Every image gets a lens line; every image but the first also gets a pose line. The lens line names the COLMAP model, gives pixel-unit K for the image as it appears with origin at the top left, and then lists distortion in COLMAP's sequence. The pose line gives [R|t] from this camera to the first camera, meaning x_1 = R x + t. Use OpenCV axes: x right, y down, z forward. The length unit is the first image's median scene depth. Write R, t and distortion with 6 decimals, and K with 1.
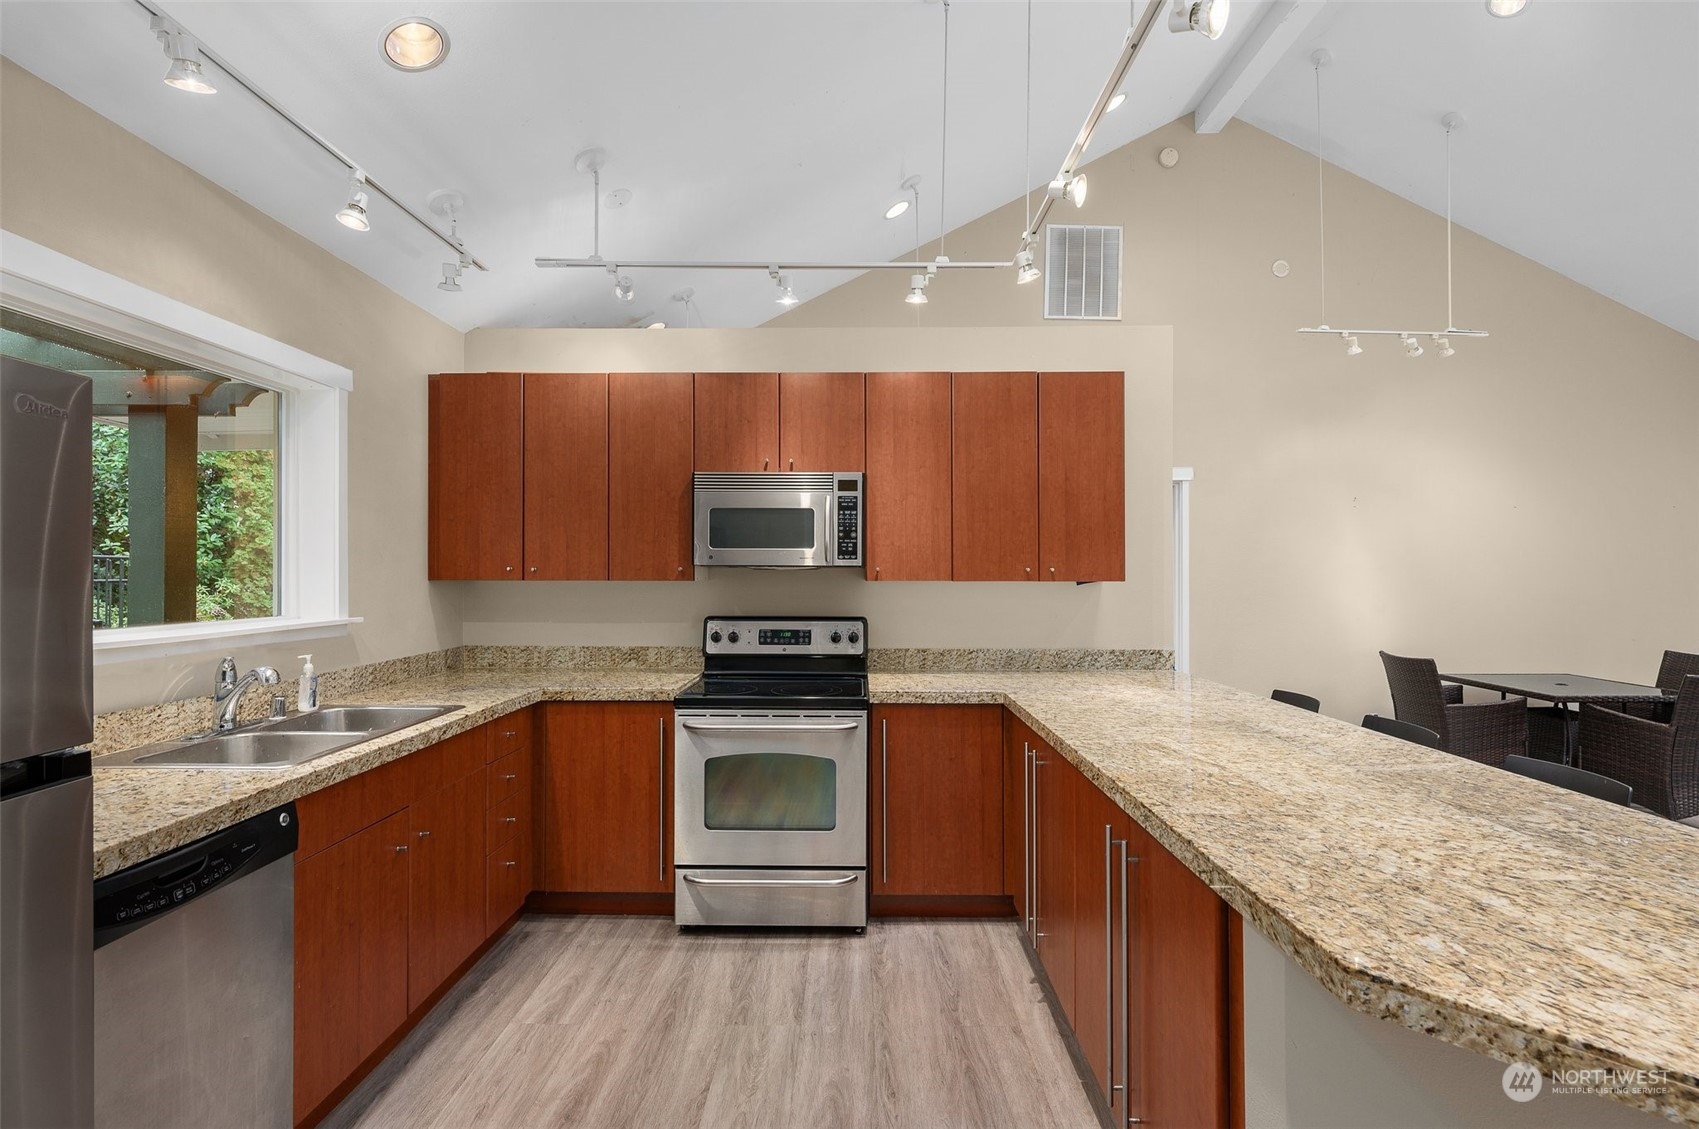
lens RADIAL K [[762.4, 0, 849.6], [0, 762.4, 562.0], [0, 0, 1]] dist [0.000274, -0.001382]
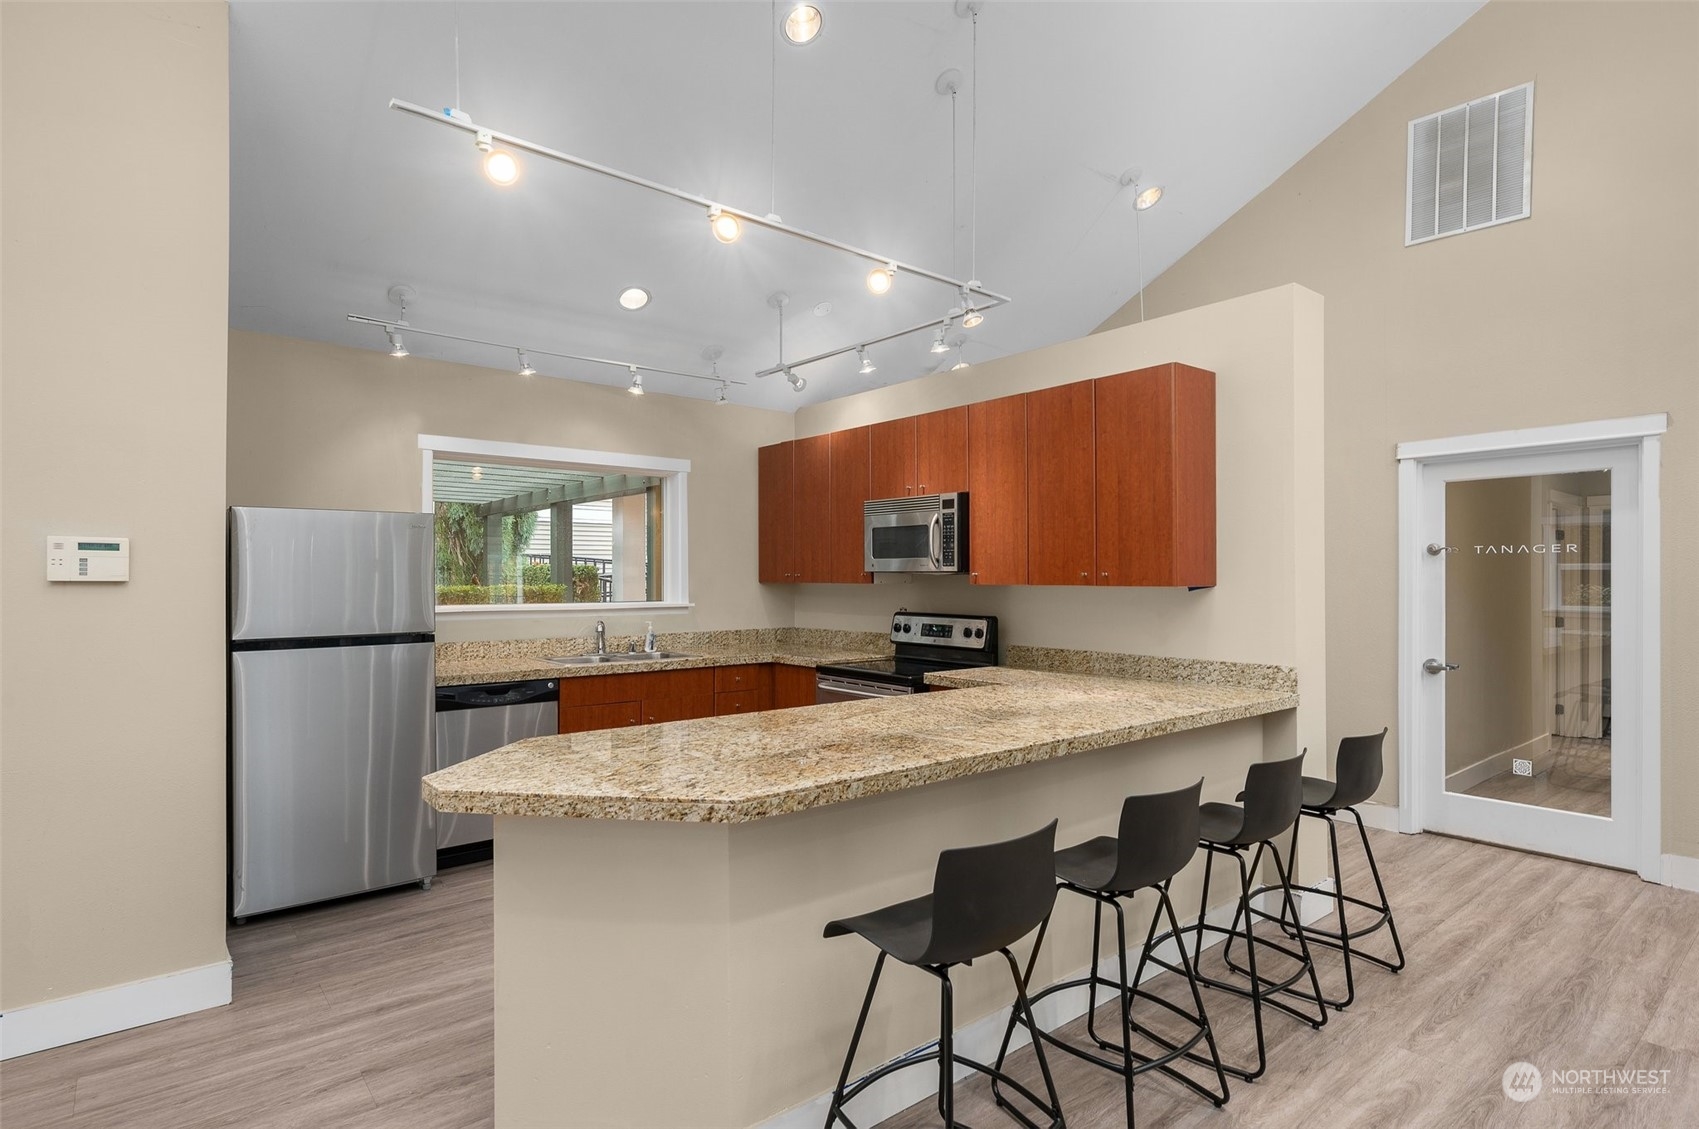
lens RADIAL K [[865.1, 0, 840.8], [0, 865.1, 576.5], [0, 0, 1]] dist [-0.000375, -0.000619]
pose [[0.642776, -0.000228, -0.766054, 0.908801], [0.010141, 0.999915, 0.008212, 0.000101], [0.765987, -0.013047, 0.642724, 0.002209]]
